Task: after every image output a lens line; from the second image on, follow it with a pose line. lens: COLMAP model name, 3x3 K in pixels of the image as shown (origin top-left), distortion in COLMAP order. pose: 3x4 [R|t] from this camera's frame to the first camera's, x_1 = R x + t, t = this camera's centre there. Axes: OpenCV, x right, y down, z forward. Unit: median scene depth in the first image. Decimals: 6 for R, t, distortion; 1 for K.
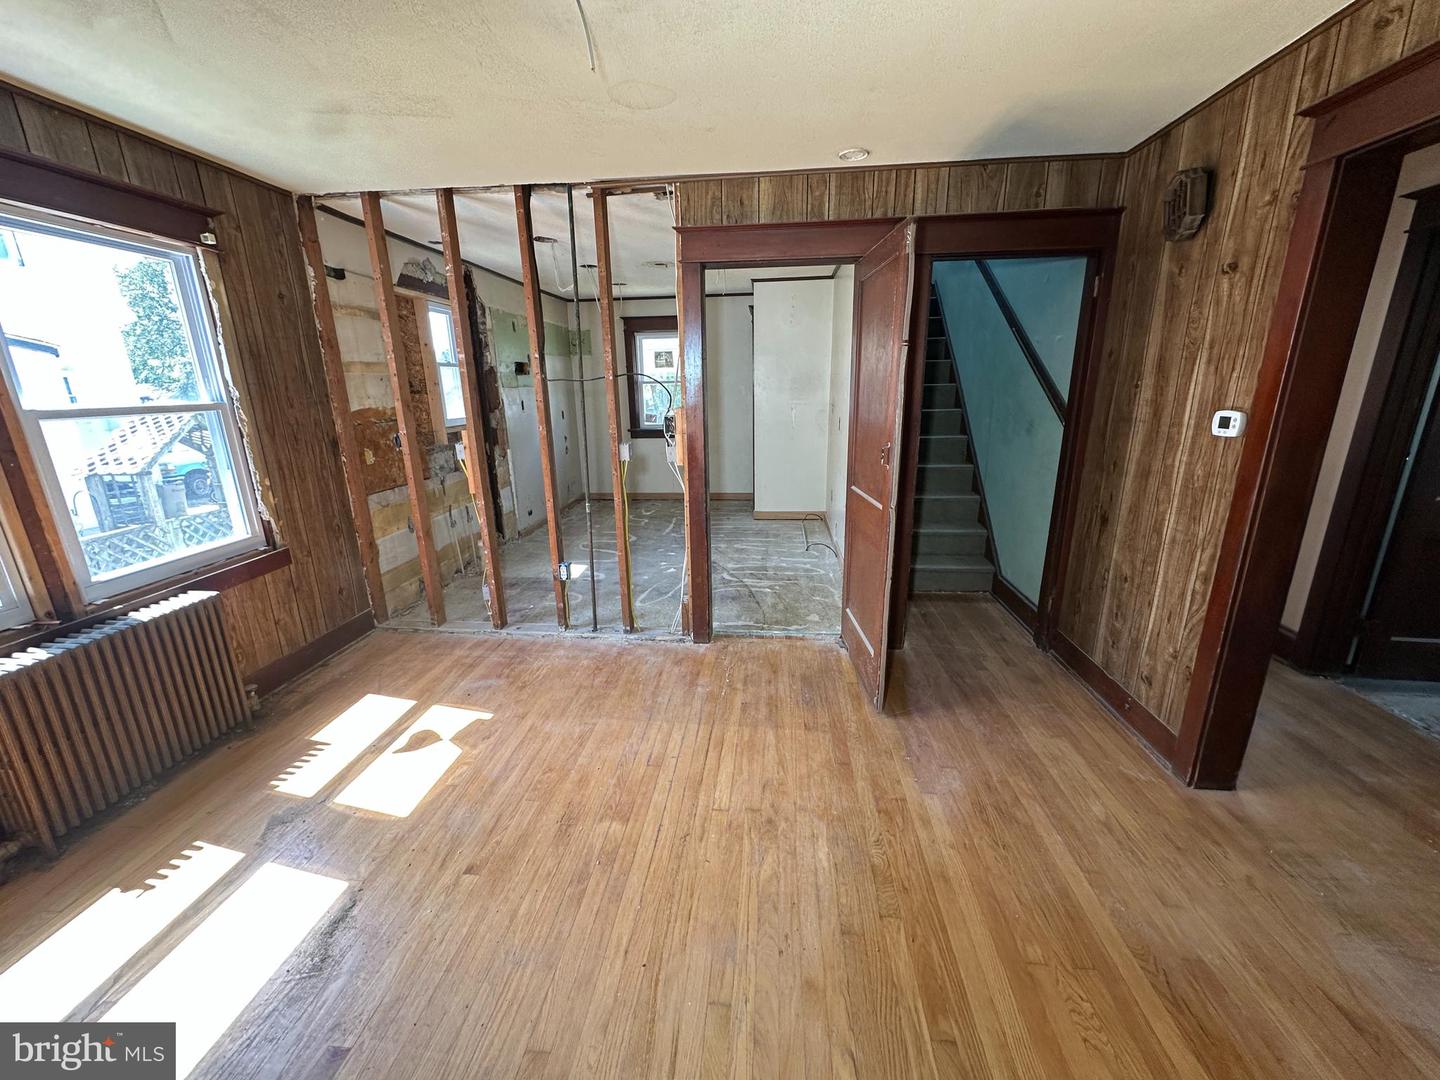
lens RADIAL K [[572.5, 0, 718.8], [0, 572.5, 537.7], [0, 0, 1]] dist [-0.001468, 0.000232]
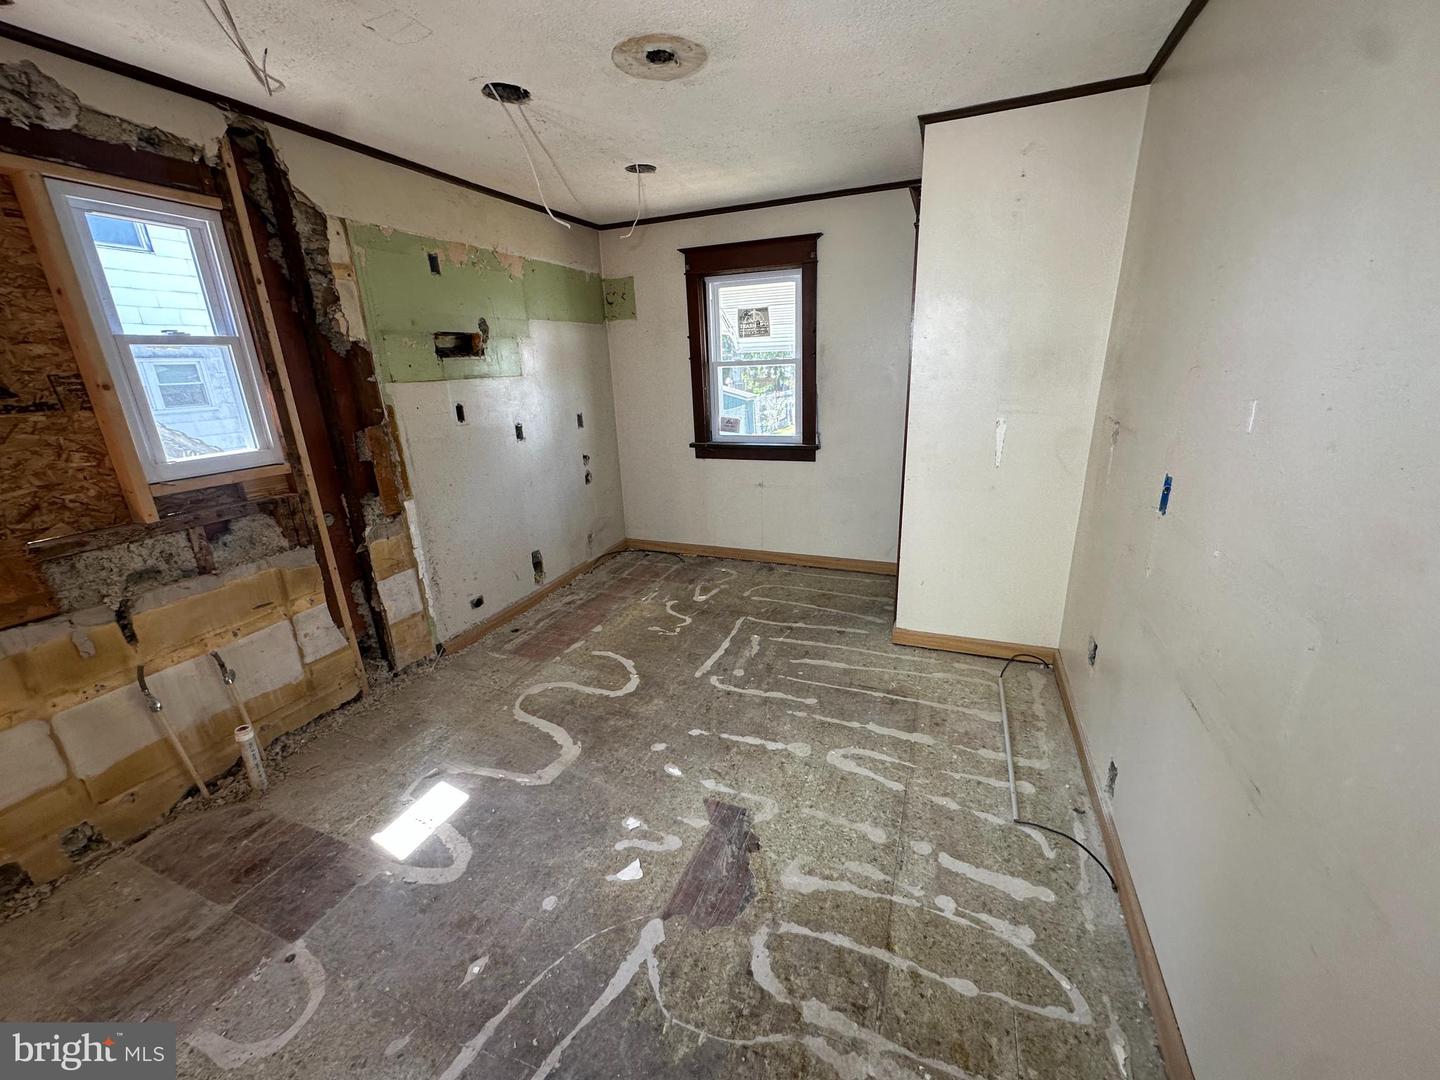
lens RADIAL K [[572.5, 0, 717.1], [0, 572.5, 540.2], [0, 0, 1]] dist [-0.001468, 0.000232]
pose [[0.958908, 0.070653, -0.274778, 0.054383], [-0.057640, 0.996813, 0.055158, -0.165843], [0.277800, -0.037053, 0.959924, 0.578781]]
